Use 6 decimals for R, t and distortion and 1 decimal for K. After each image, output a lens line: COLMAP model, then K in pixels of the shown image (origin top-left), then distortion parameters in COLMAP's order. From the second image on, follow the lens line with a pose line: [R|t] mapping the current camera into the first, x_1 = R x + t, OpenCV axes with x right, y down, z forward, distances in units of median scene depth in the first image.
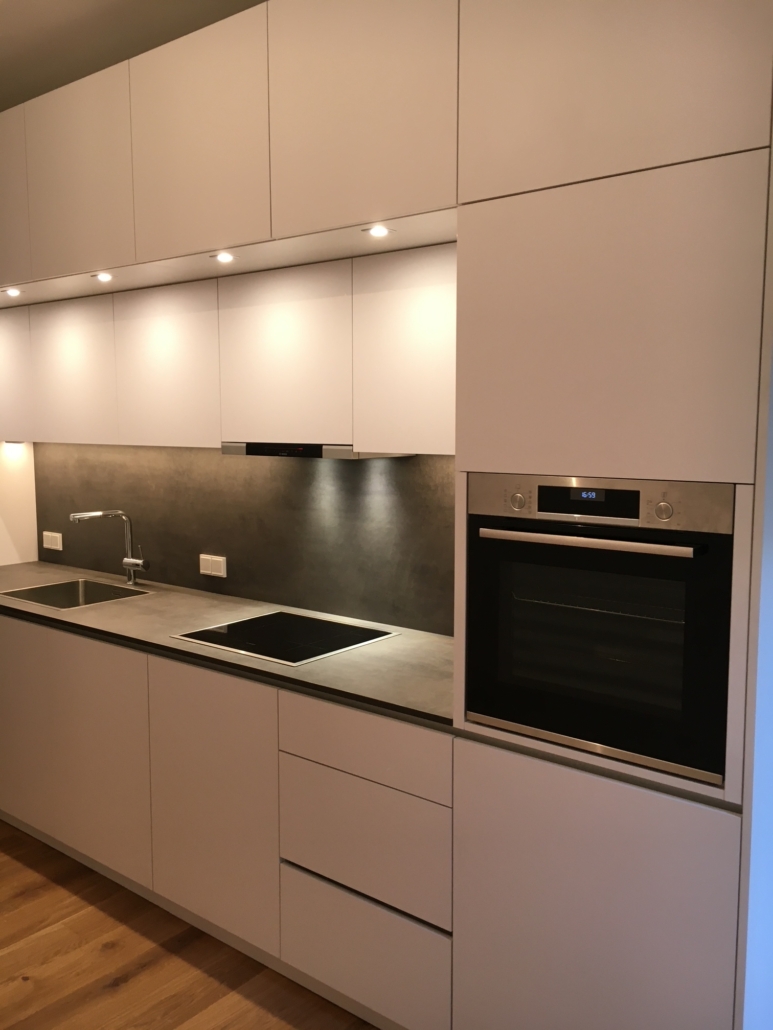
lens RADIAL K [[873.3, 0, 386.1], [0, 873.3, 514.8], [0, 0, 1]] dist [0.067177, -0.101645]
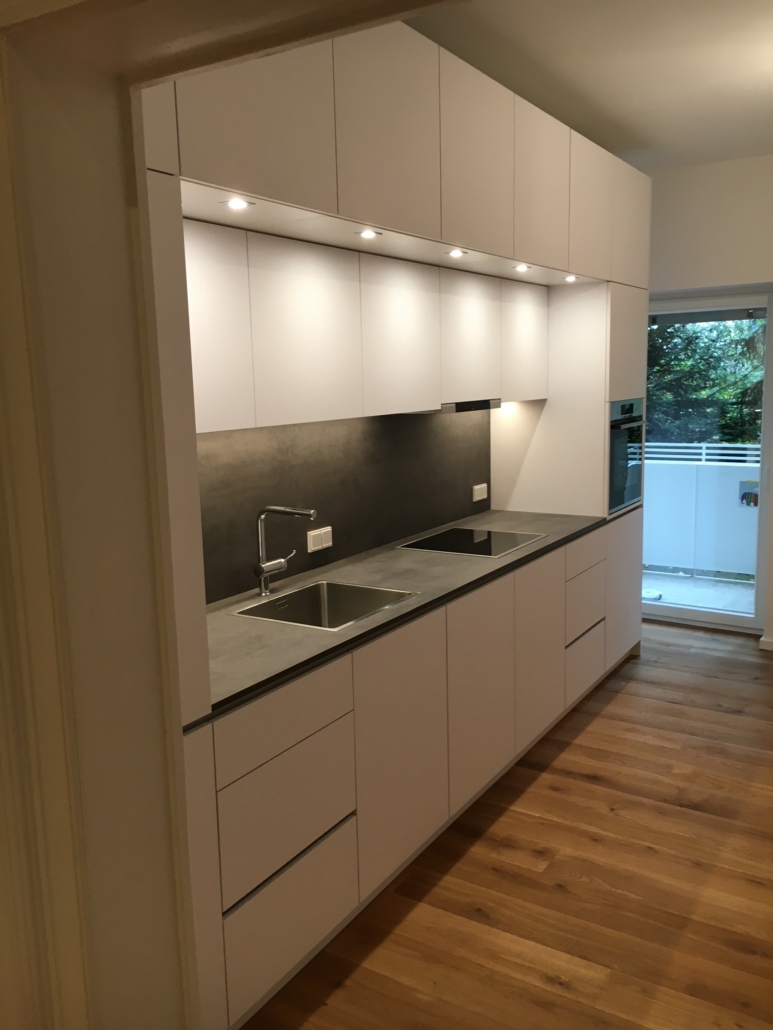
lens RADIAL K [[873.3, 0, 385.0], [0, 873.3, 513.7], [0, 0, 1]] dist [0.067177, -0.101645]
pose [[-0.114050, -0.157003, 0.980991, -1.261394], [0.129011, 0.976732, 0.171320, -0.138664], [-0.985063, 0.146098, -0.091141, 1.101609]]
